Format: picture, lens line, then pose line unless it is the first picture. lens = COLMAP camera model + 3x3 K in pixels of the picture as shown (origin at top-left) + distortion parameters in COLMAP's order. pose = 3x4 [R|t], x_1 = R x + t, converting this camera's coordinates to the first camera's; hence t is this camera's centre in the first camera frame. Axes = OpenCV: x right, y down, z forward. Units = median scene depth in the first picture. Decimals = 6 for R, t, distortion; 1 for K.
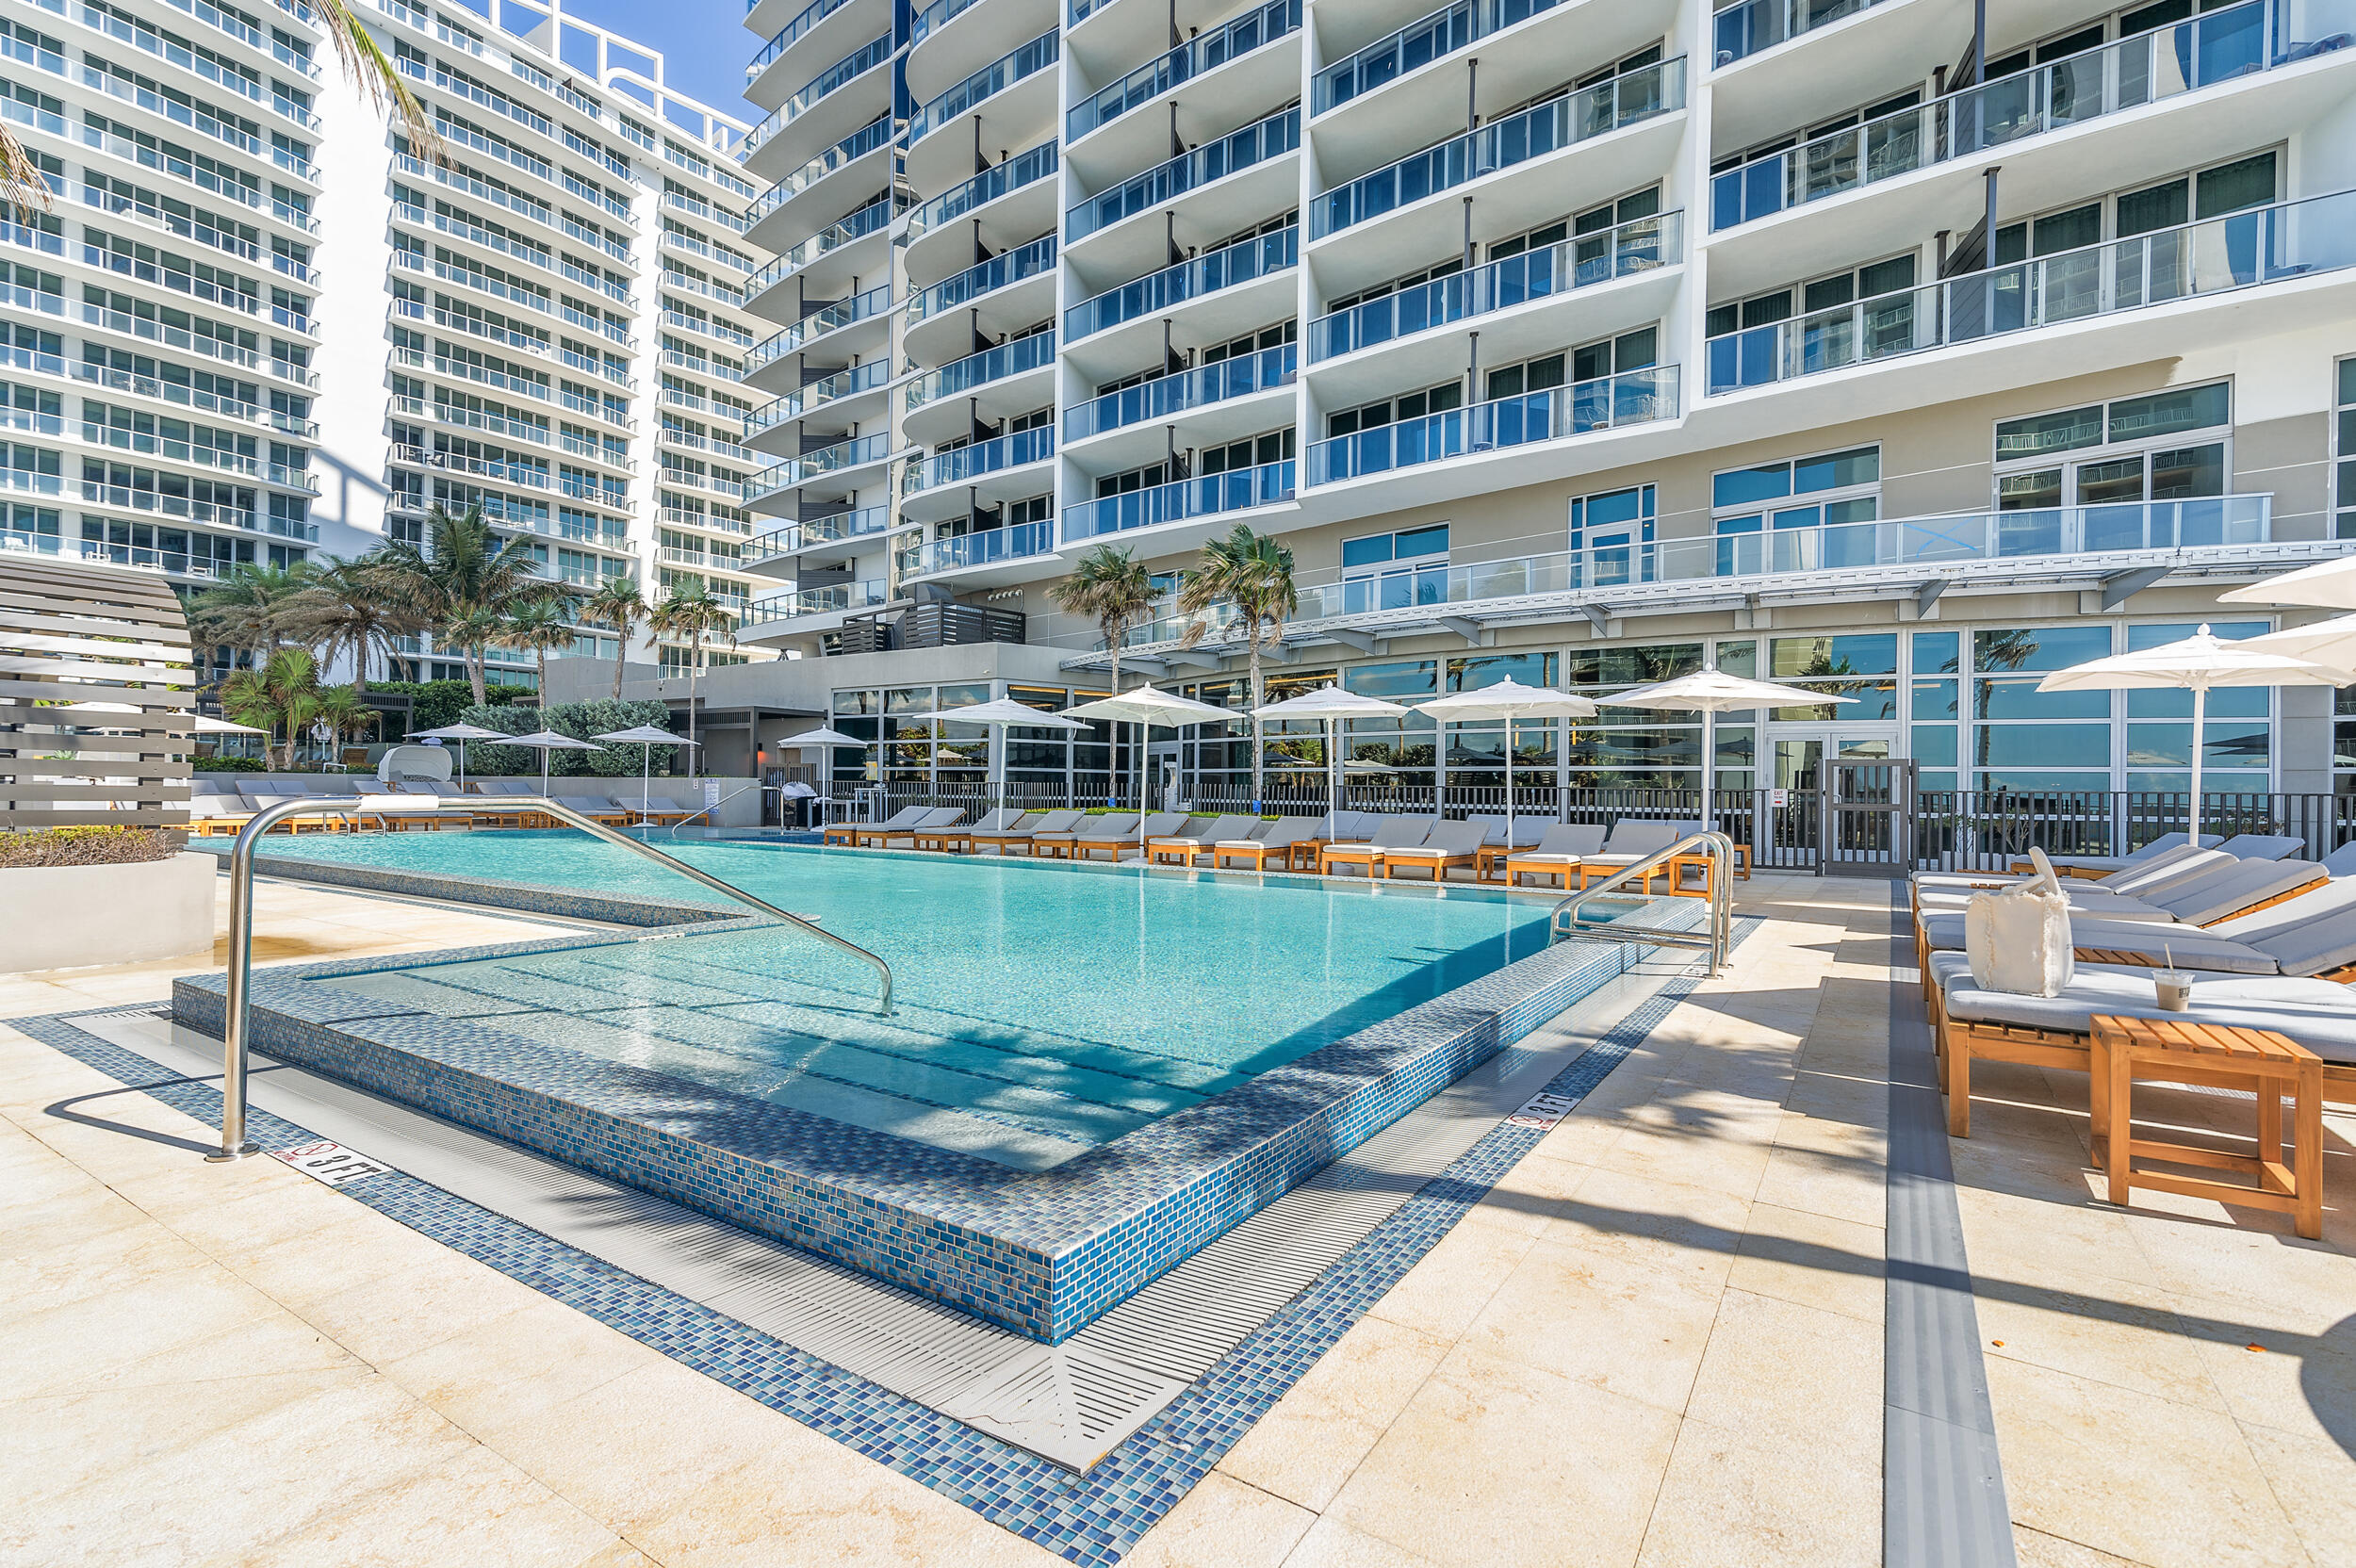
lens RADIAL K [[1041.8, 0, 1170.8], [0, 1041.8, 791.8], [0, 0, 1]] dist [0.017087, -0.001491]
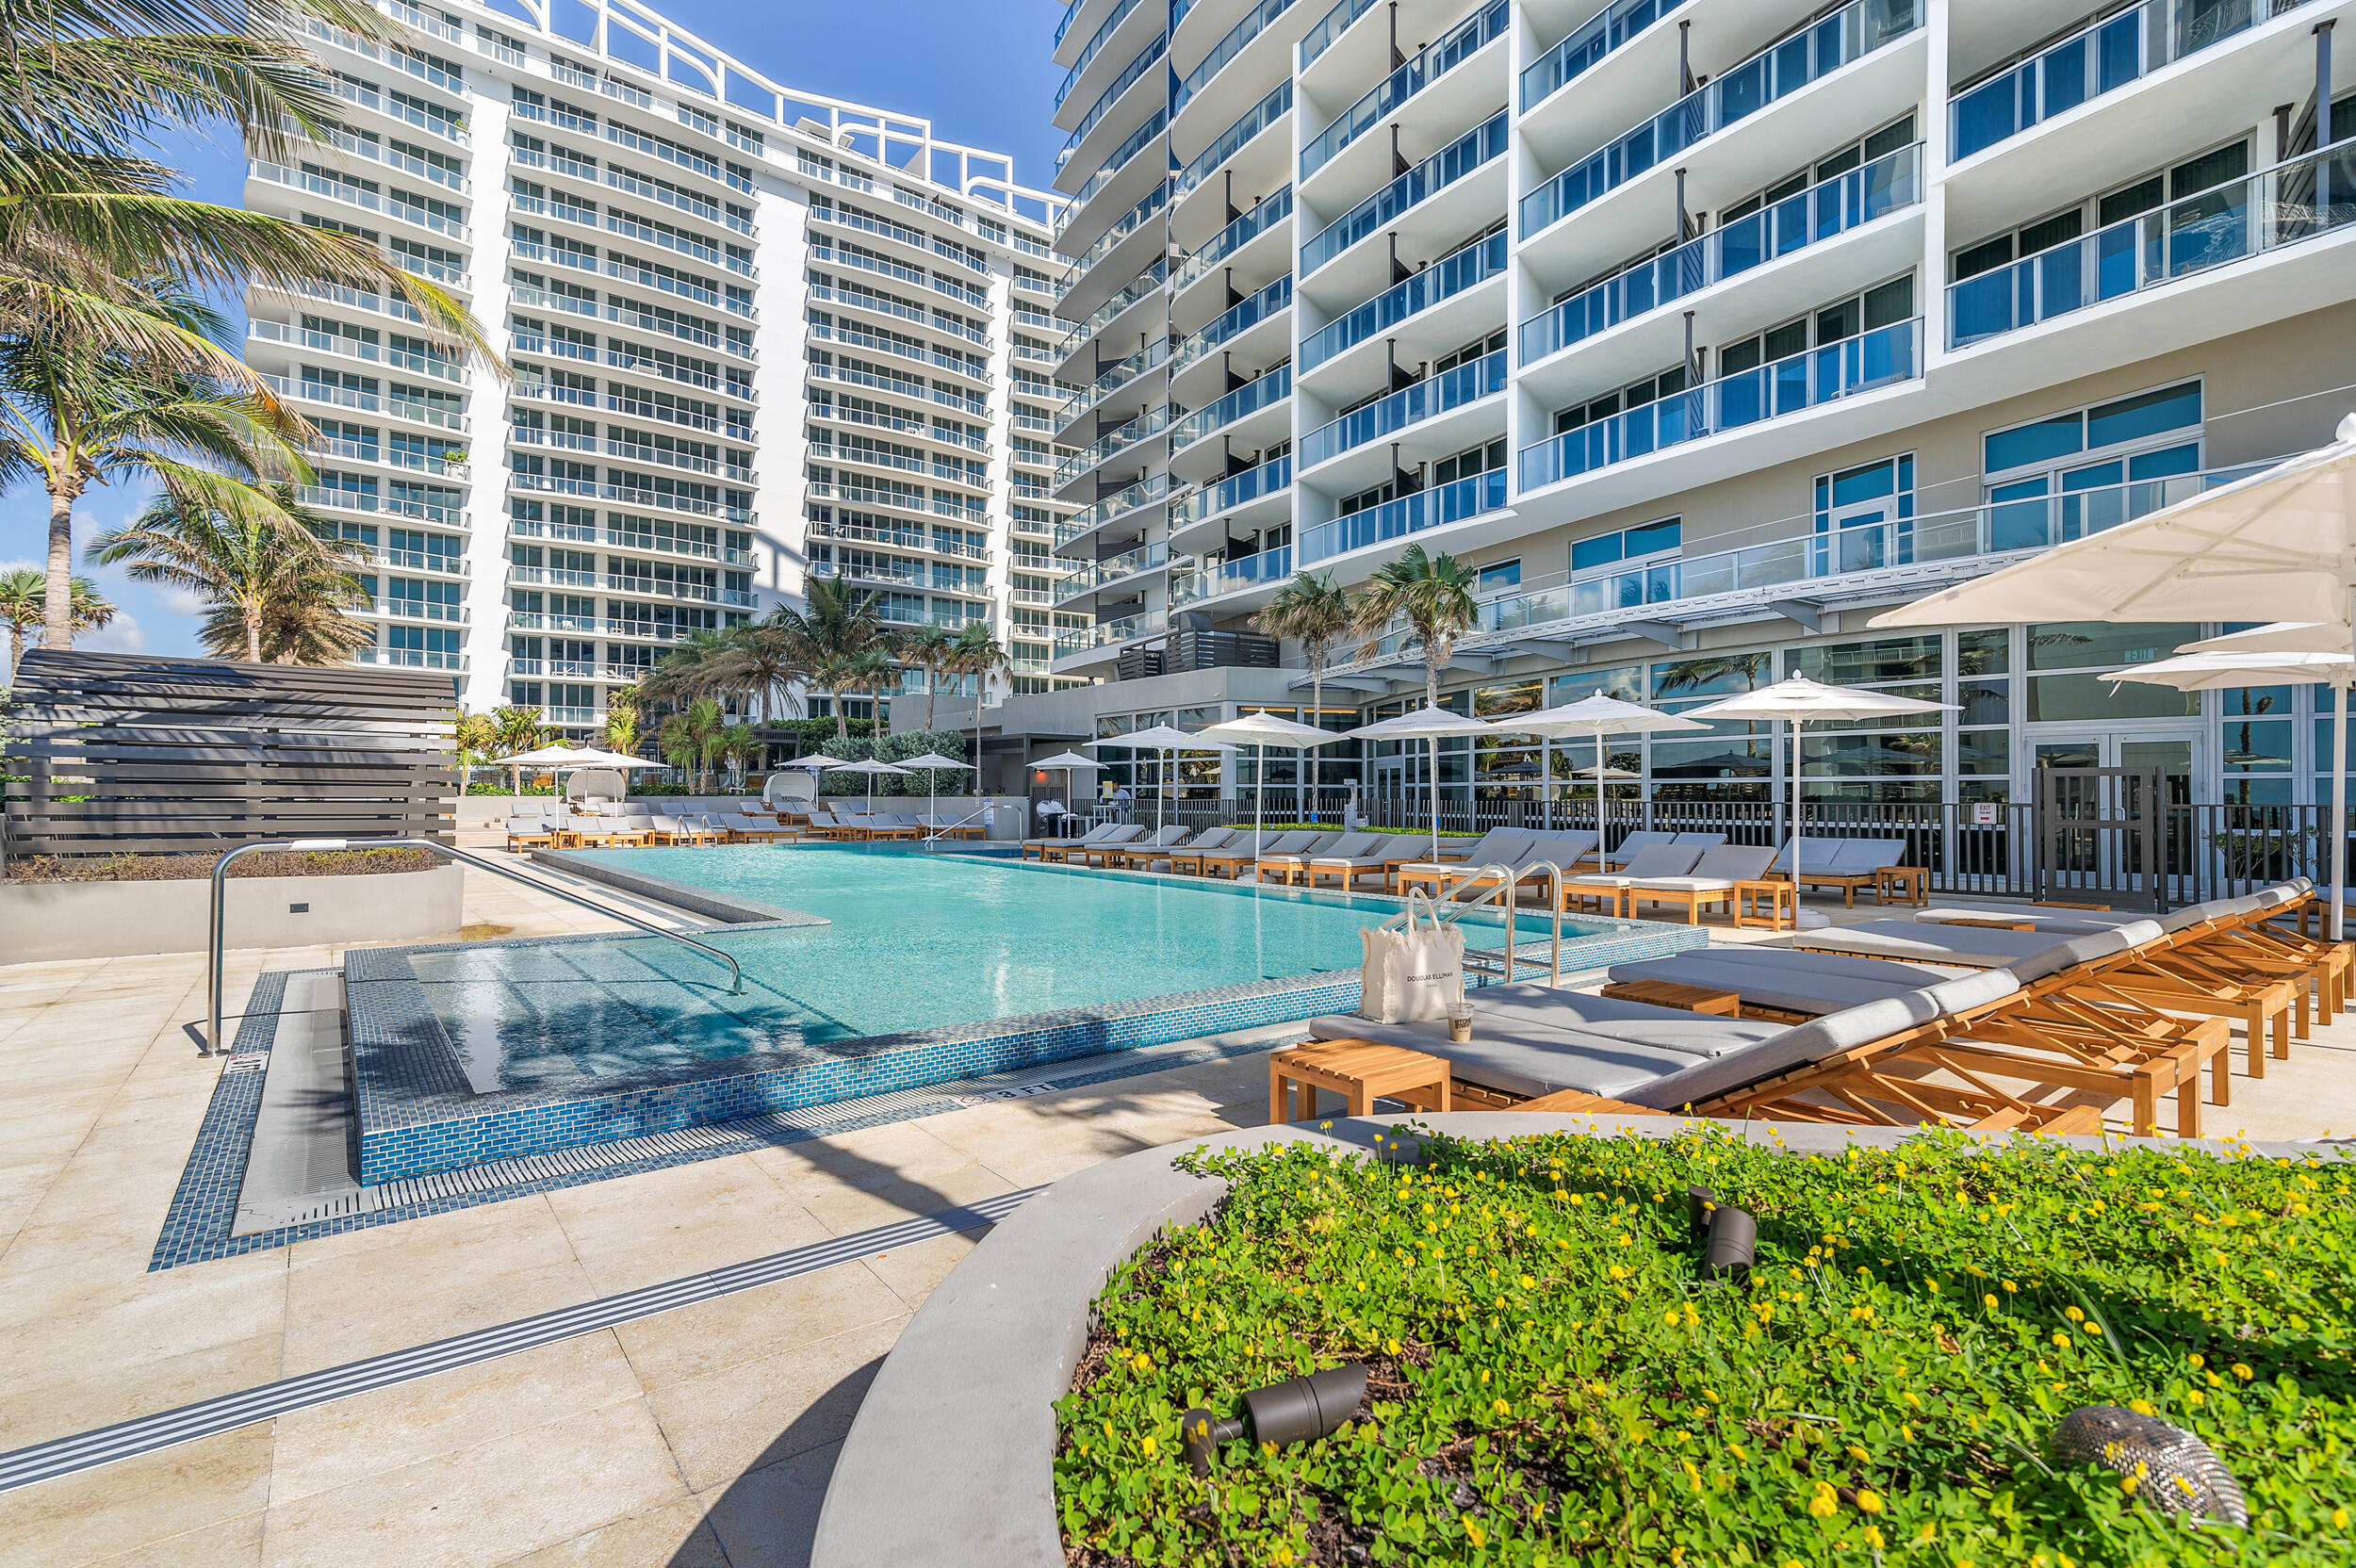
lens RADIAL K [[1041.8, 0, 1204.6], [0, 1041.8, 791.1], [0, 0, 1]] dist [0.017087, -0.001491]
pose [[0.951462, -0.012204, -0.307523, 0.122269], [0.009225, 0.999895, -0.011138, -0.004688], [0.307627, 0.007761, 0.951475, -0.012957]]
